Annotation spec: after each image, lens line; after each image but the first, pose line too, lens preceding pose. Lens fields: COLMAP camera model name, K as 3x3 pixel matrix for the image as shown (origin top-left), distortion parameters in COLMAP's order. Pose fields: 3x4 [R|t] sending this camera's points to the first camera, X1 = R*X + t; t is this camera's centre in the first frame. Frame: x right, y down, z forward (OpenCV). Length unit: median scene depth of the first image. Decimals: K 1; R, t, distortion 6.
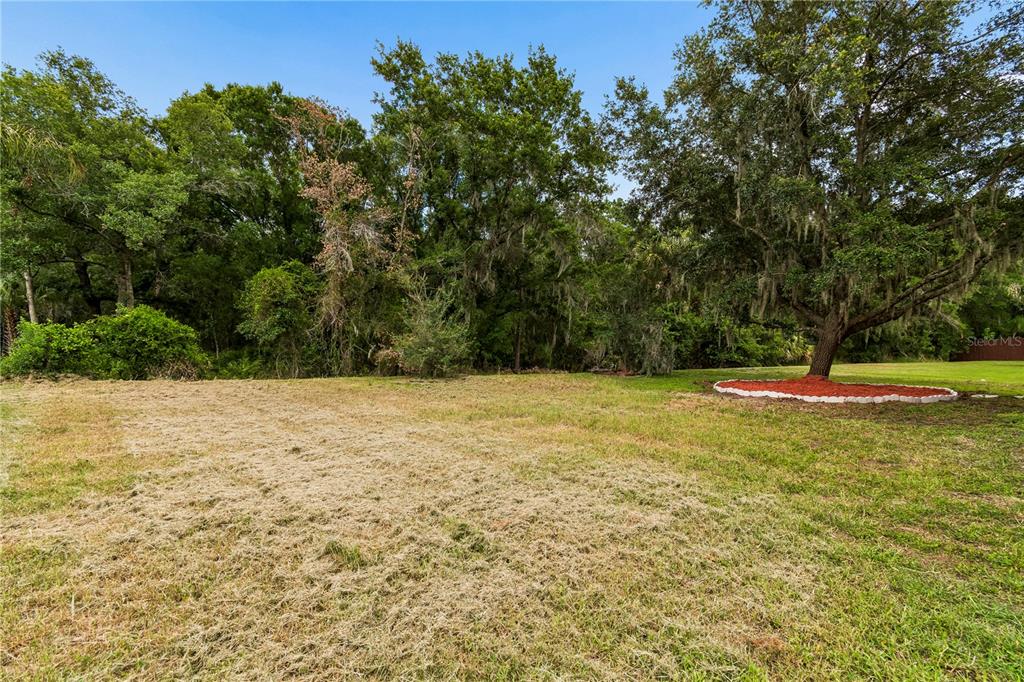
lens RADIAL K [[456.2, 0, 512.9], [0, 456.2, 340.5], [0, 0, 1]] dist [0.003677, -0.002274]
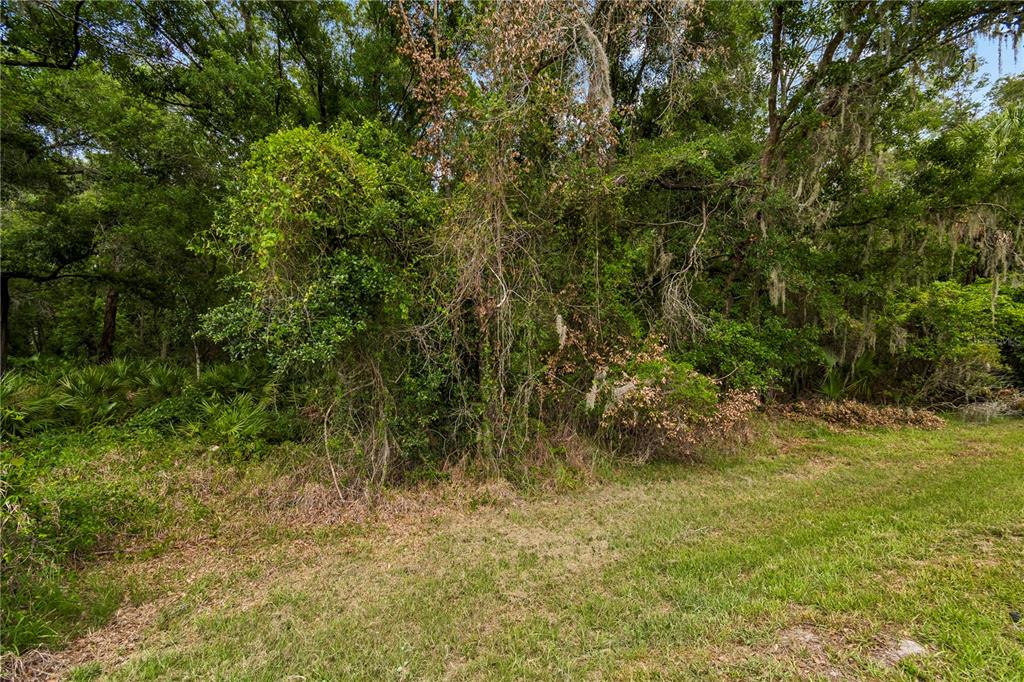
lens RADIAL K [[456.2, 0, 511.2], [0, 456.2, 339.7], [0, 0, 1]] dist [0.003677, -0.002274]
pose [[0.999645, -0.013864, -0.022766, -0.399726], [0.014088, 0.999854, 0.009687, -0.015928], [0.022629, -0.010005, 0.999694, 0.712191]]
